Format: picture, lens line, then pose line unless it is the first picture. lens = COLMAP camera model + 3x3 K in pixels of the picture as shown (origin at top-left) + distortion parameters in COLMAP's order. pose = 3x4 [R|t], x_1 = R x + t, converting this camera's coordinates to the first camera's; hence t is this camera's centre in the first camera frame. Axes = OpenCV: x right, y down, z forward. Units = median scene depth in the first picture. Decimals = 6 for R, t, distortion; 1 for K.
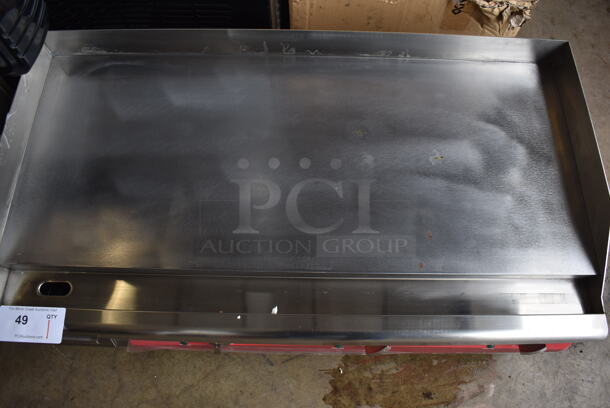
lens RADIAL K [[470.2, 0, 305.0], [0, 470.2, 204.0], [0, 0, 1]] dist [-0.095407, 0.004672]
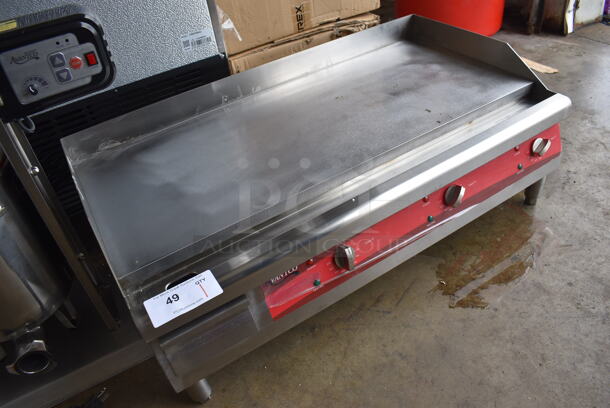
lens RADIAL K [[470.2, 0, 305.0], [0, 470.2, 204.0], [0, 0, 1]] dist [-0.095407, 0.004672]
pose [[0.835422, -0.424349, 0.349283, -0.488117], [0.542736, 0.737145, -0.402561, 0.489175], [-0.086646, 0.525876, 0.846136, 0.032734]]
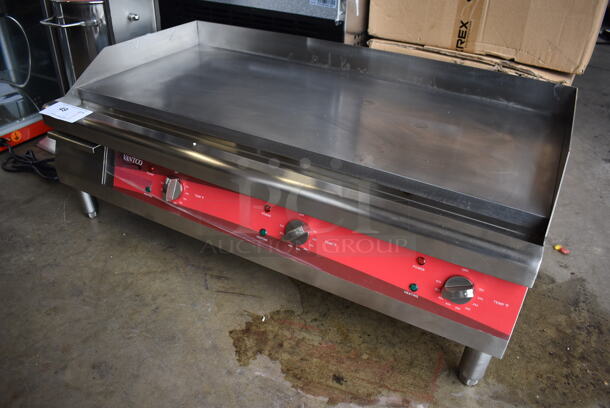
lens RADIAL K [[470.2, 0, 305.0], [0, 470.2, 204.0], [0, 0, 1]] dist [-0.095407, 0.004672]
pose [[0.881052, 0.274116, -0.385497, 0.443947], [-0.443455, 0.762260, -0.471495, 0.589469], [0.164605, 0.586362, 0.793149, 0.160776]]
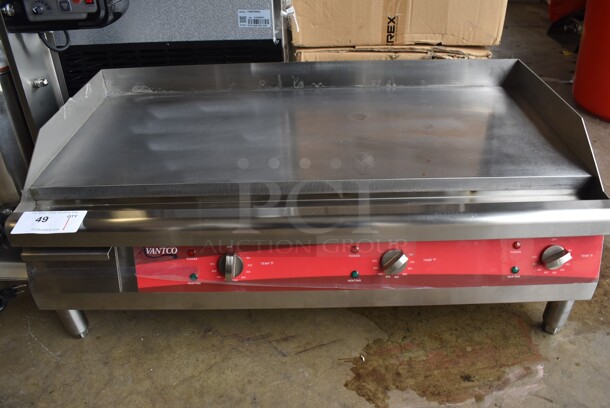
lens RADIAL K [[504.7, 0, 305.0], [0, 504.7, 204.0], [0, 0, 1]] dist [-0.093793, 0.004161]
pose [[0.999319, -0.034766, -0.012364, -0.010592], [0.022086, 0.831991, -0.554349, 0.645960], [0.029560, 0.553698, 0.832193, 0.048150]]
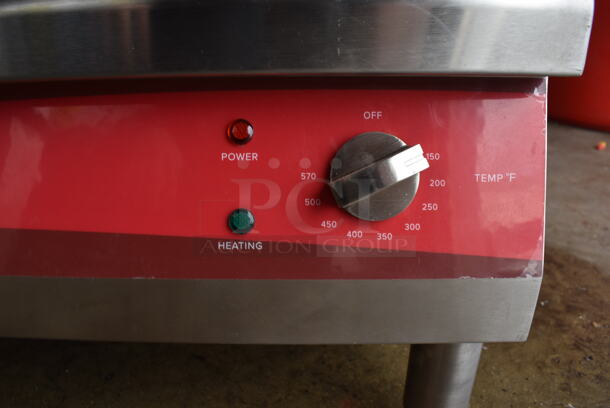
lens RADIAL K [[470.2, 0, 305.0], [0, 470.2, 204.0], [0, 0, 1]] dist [-0.095407, 0.004672]
pose [[0.999922, -0.012442, 0.001186, 0.378889], [0.009784, 0.720167, -0.693732, 0.425435], [0.007777, 0.693689, 0.720233, 0.675721]]
